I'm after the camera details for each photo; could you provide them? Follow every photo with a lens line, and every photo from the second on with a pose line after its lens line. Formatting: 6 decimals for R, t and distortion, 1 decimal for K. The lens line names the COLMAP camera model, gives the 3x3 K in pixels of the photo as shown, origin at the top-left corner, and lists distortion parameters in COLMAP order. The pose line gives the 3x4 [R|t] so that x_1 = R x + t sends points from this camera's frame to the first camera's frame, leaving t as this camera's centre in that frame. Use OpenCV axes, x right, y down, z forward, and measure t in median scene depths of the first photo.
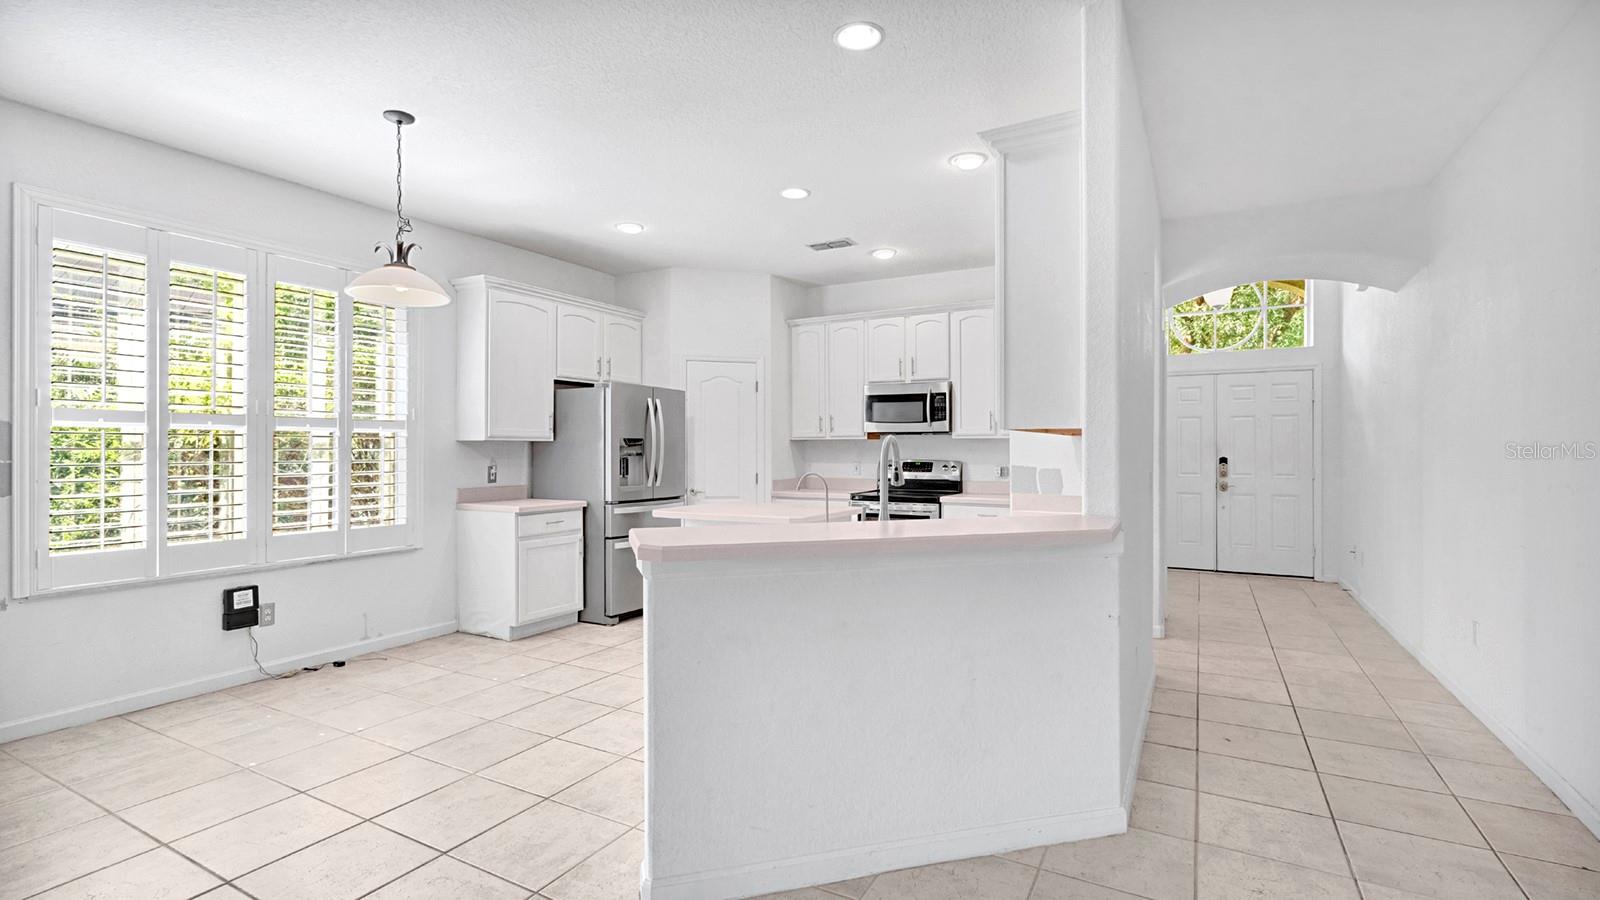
lens RADIAL K [[732.4, 0, 791.8], [0, 732.4, 453.0], [0, 0, 1]] dist [-0.002170, 0.001442]
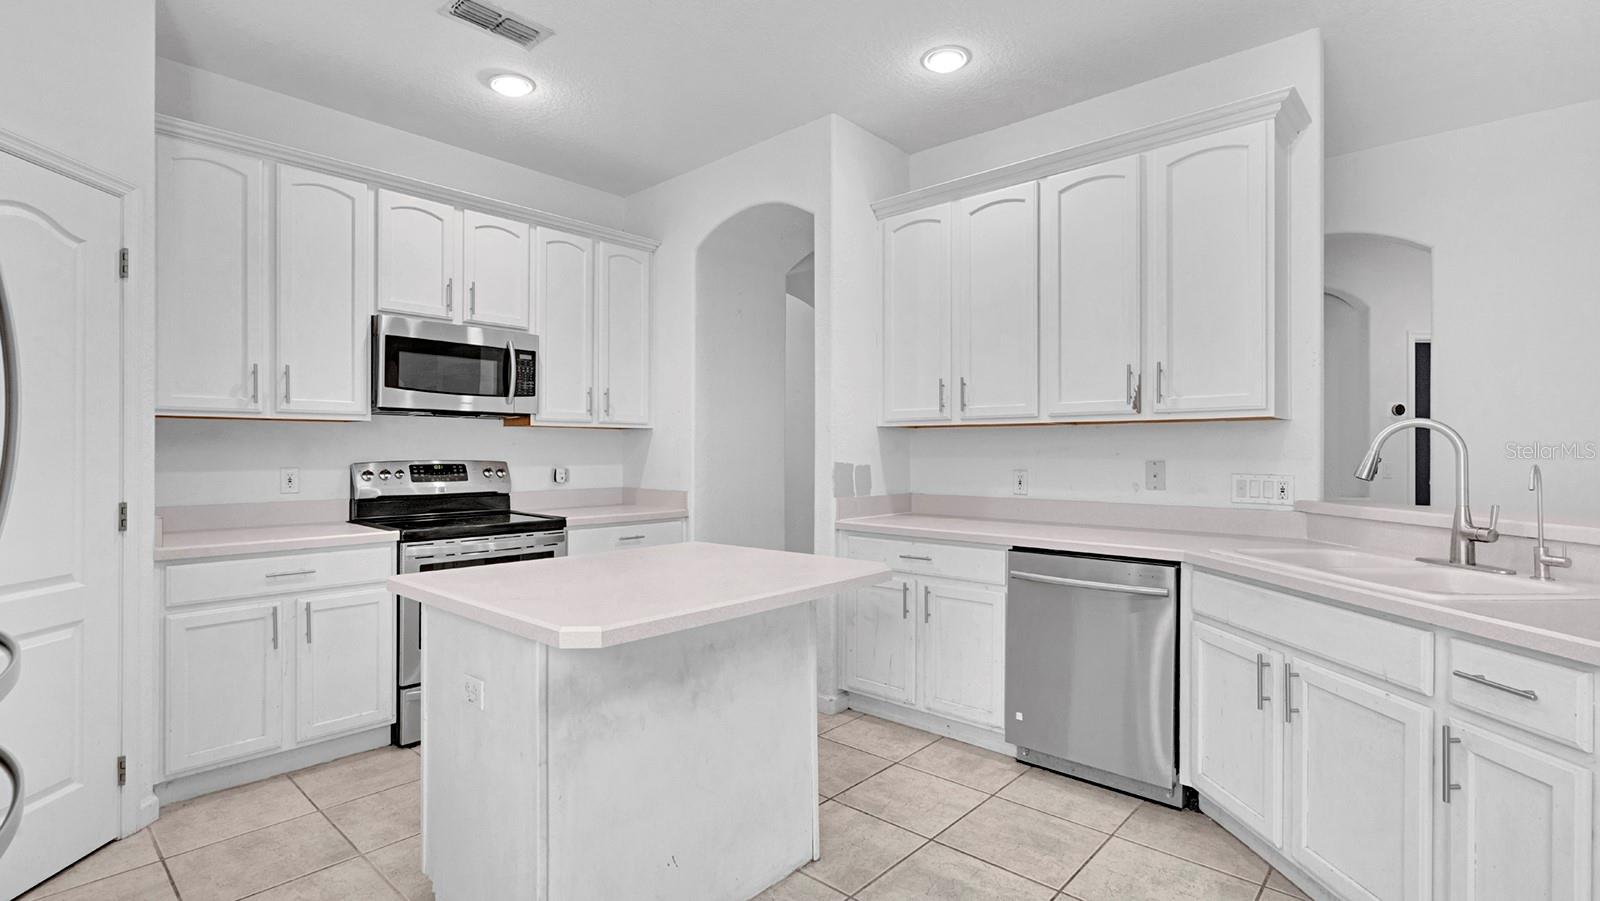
lens RADIAL K [[740.8, 0, 791.3], [0, 740.8, 451.5], [0, 0, 1]] dist [-0.001995, 0.000311]
pose [[0.229238, -0.000984, 0.973370, -0.388020], [0.005281, 0.999986, -0.000233, 0.004789], [-0.973356, 0.005193, 0.229240, 0.702706]]
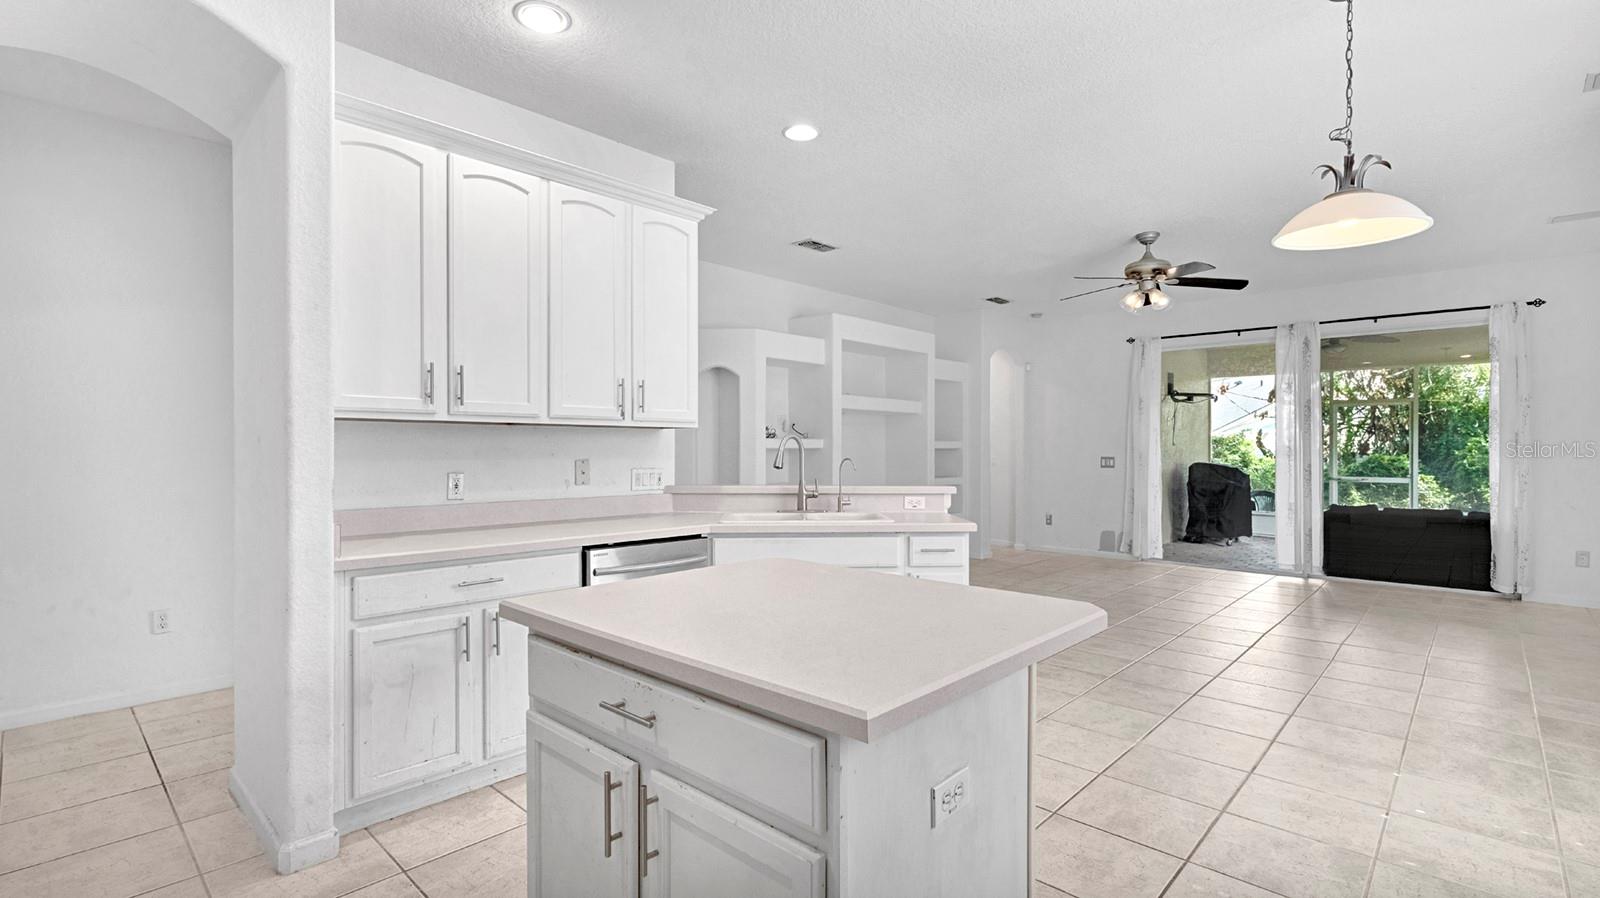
lens RADIAL K [[732.4, 0, 791.8], [0, 732.4, 452.0], [0, 0, 1]] dist [-0.002170, 0.001442]
pose [[-0.968932, -0.004436, 0.247287, -0.108927], [-0.001812, 0.999940, 0.010839, -0.001125], [-0.247320, 0.010054, -0.968882, 1.152365]]
